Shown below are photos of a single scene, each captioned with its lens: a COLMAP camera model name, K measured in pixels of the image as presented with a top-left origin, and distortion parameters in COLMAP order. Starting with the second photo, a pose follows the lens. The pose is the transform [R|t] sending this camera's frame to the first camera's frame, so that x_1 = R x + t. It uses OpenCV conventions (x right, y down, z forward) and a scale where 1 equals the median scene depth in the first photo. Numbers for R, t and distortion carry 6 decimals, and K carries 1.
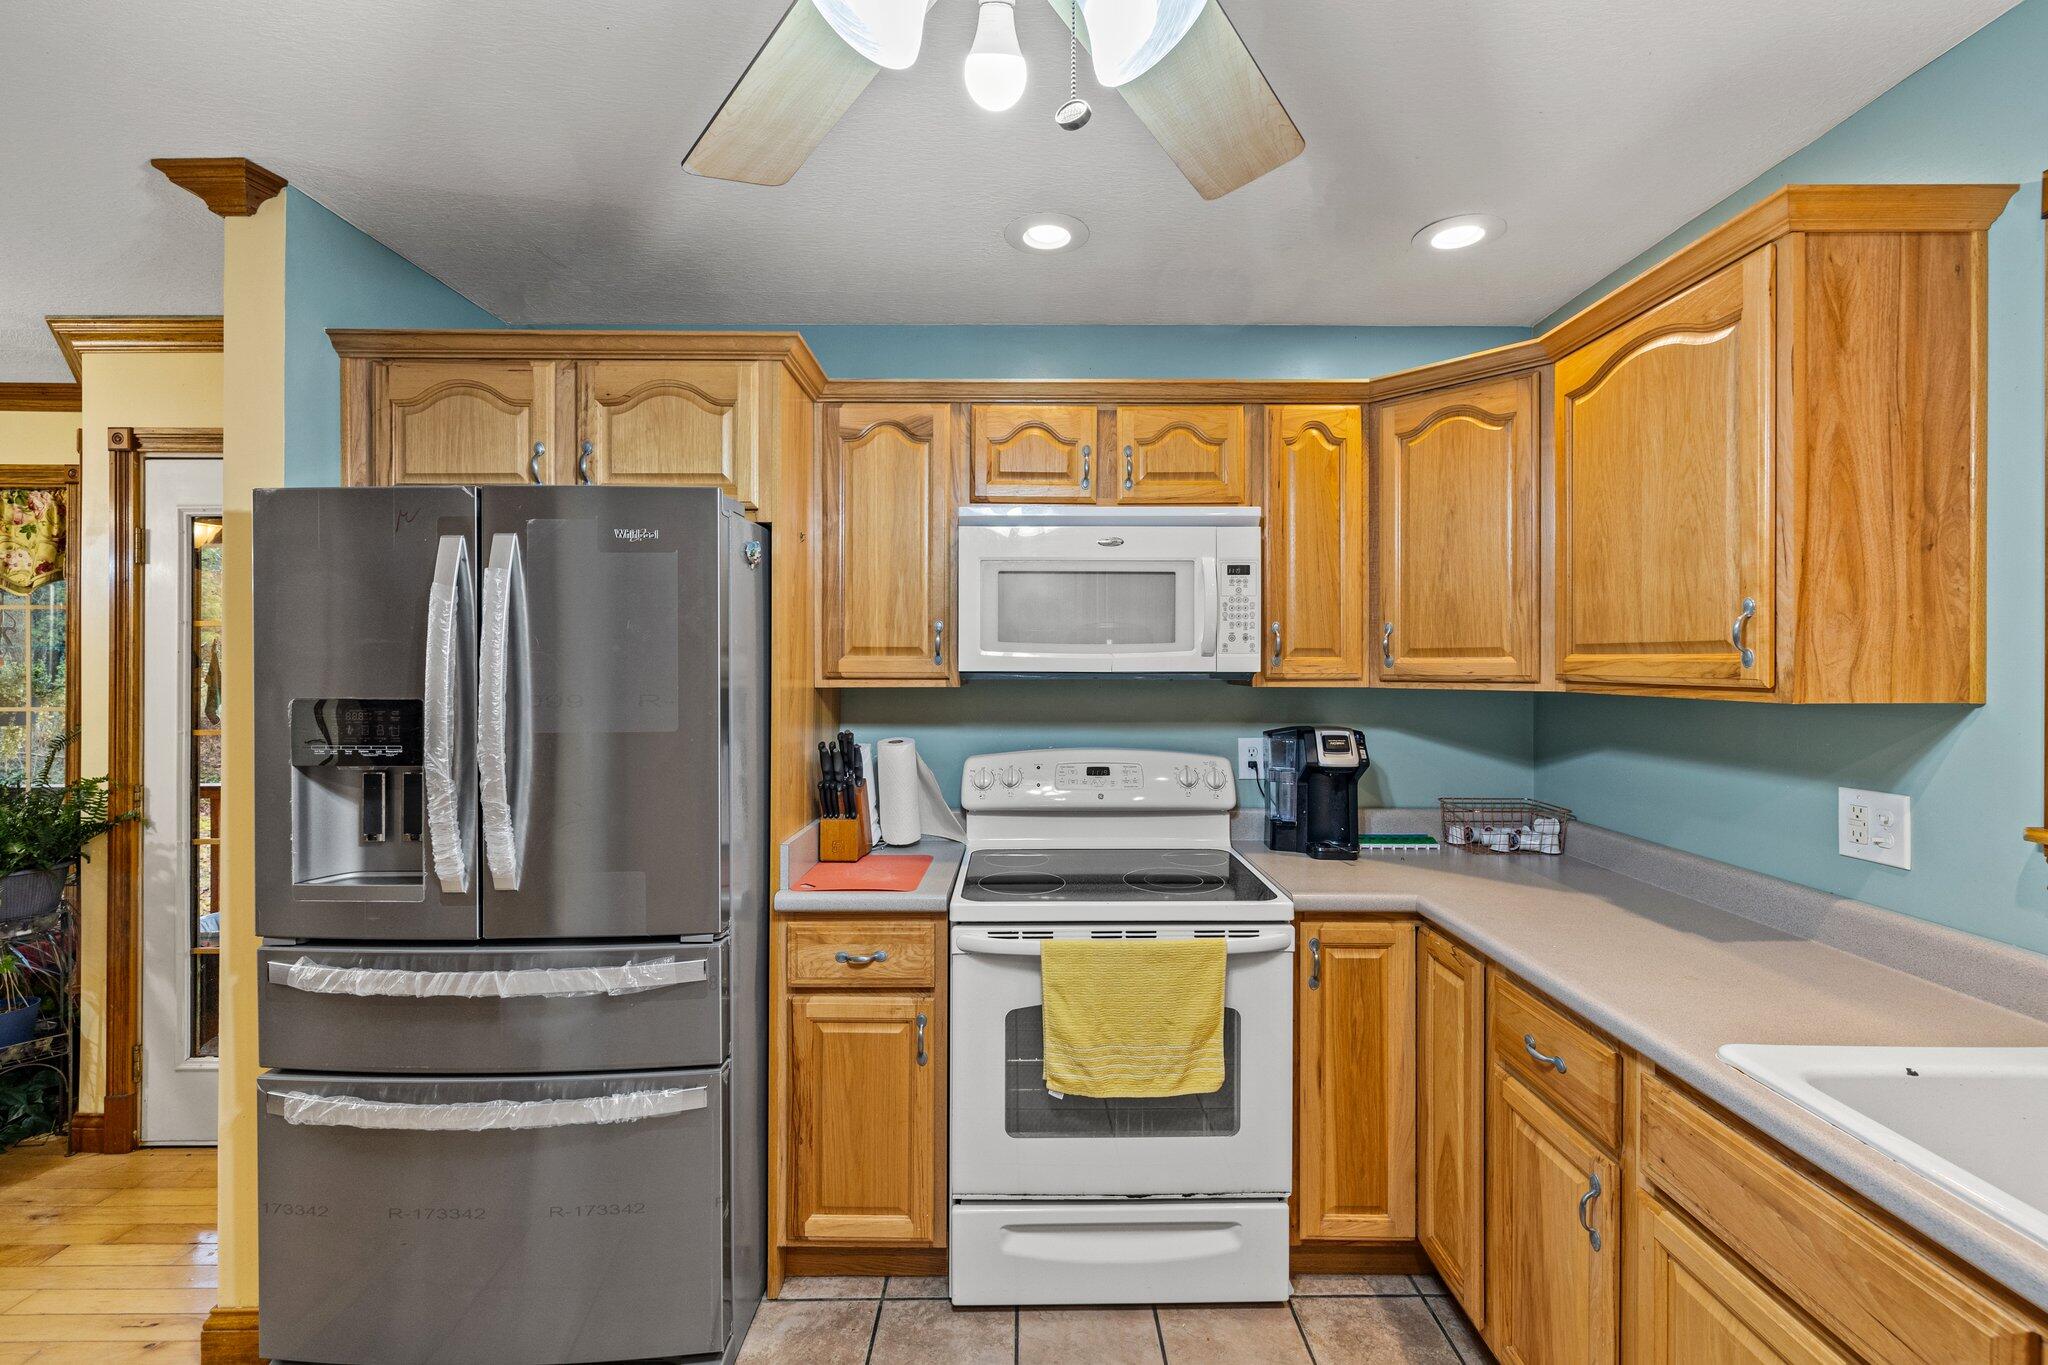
lens RADIAL K [[859.2, 0, 1019.1], [0, 859.2, 667.8], [0, 0, 1]] dist [0.001923, -0.000105]
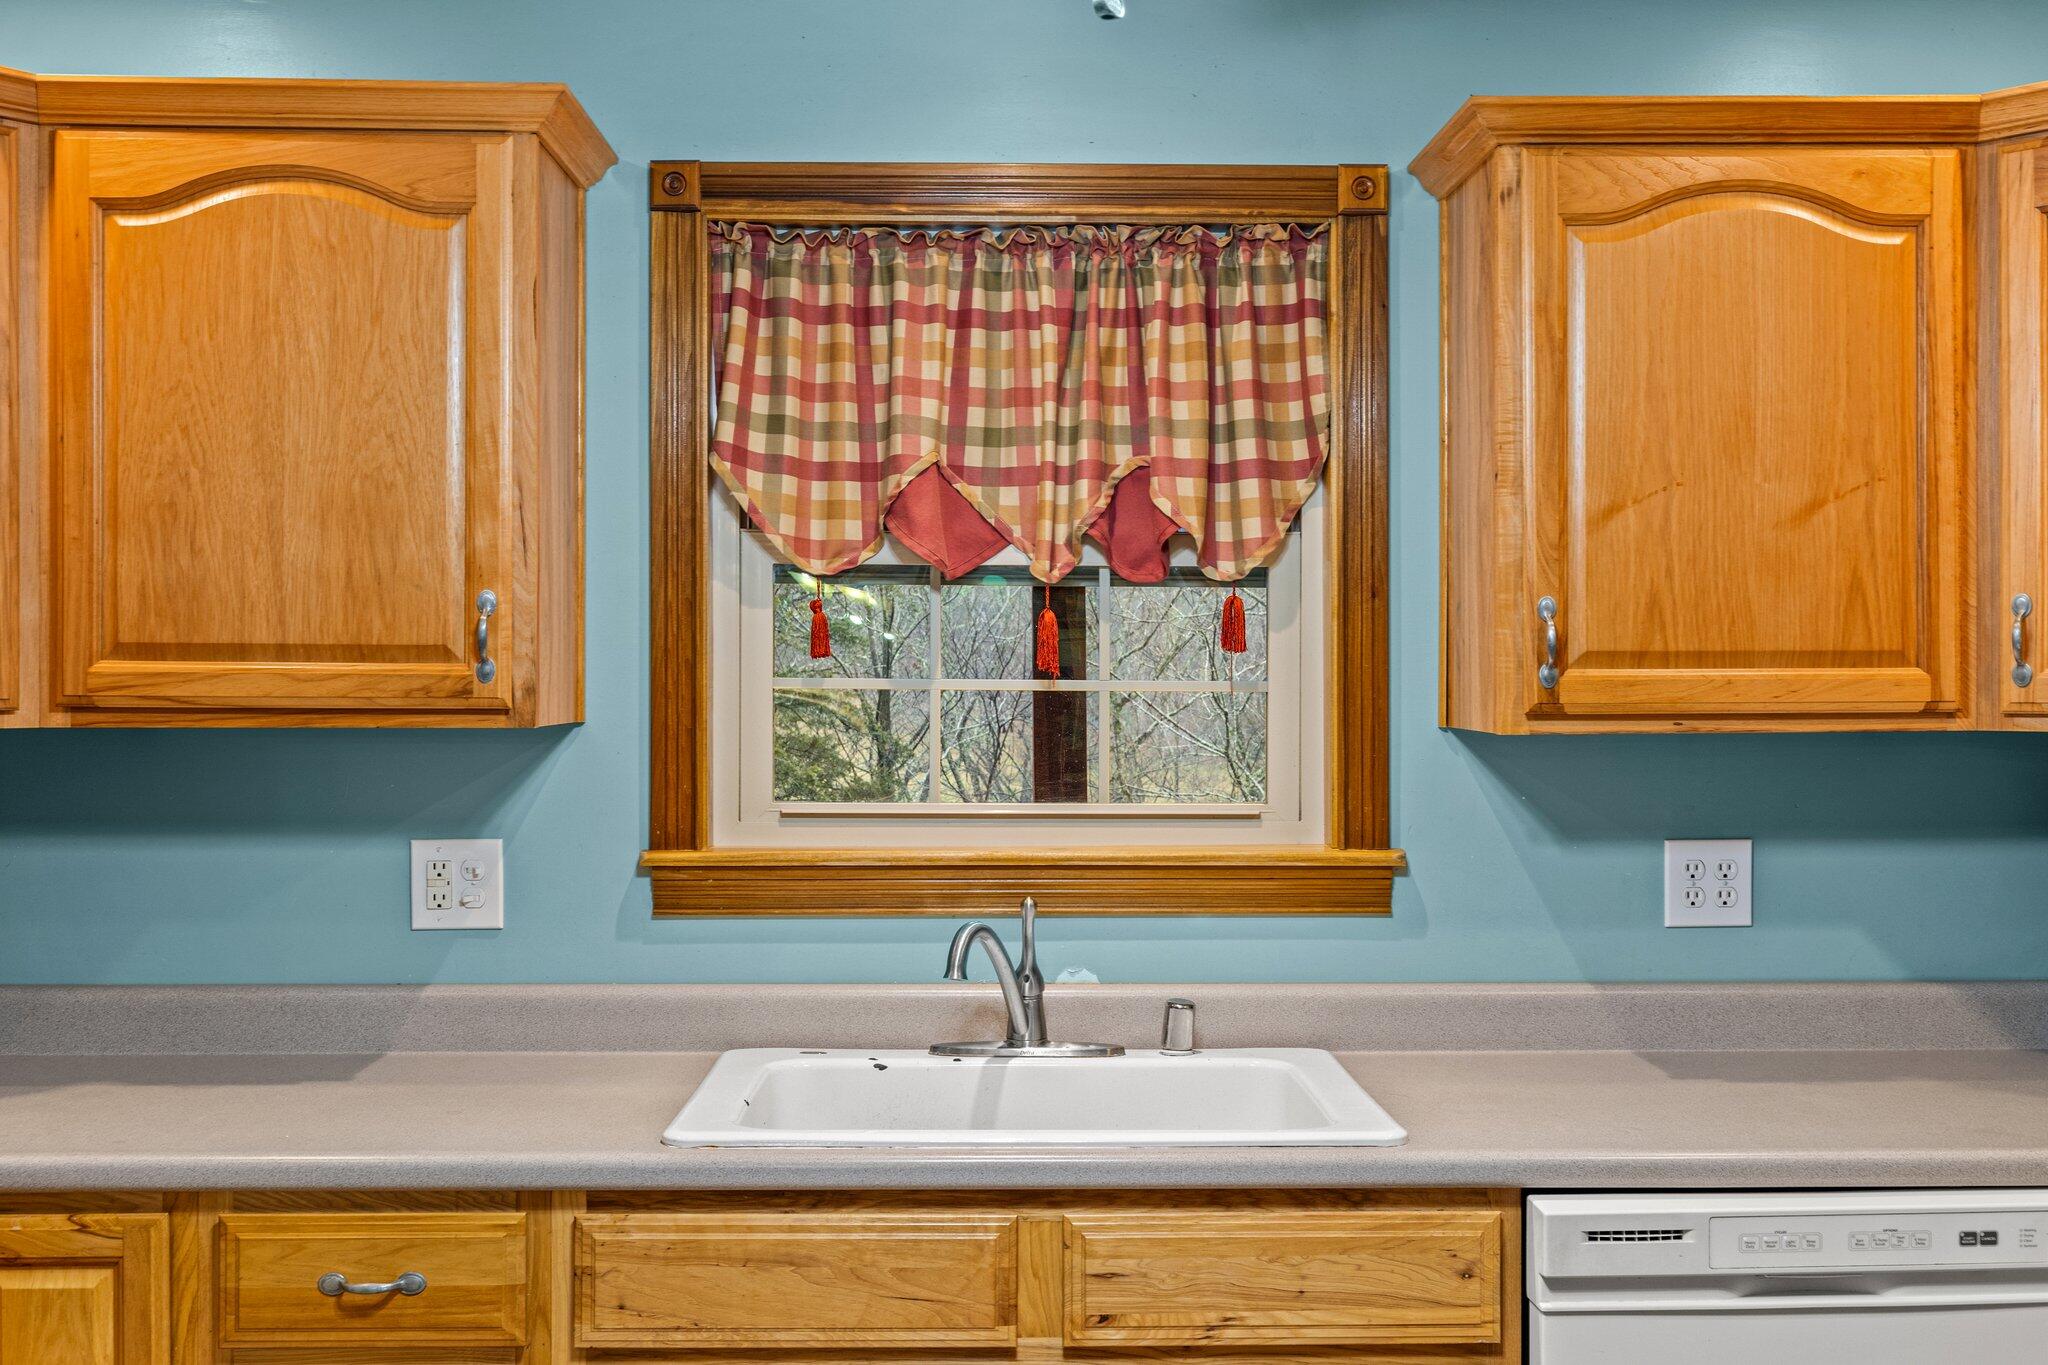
lens RADIAL K [[2034.3, 0, 1024.0], [0, 2034.3, 682.5], [0, 0, 1]] dist [-0.007060, -0.005291]
pose [[-0.027064, -0.003354, 0.999628, -0.850964], [0.003215, 0.999989, 0.003442, -0.004247], [-0.999629, 0.003307, -0.027053, 0.515726]]
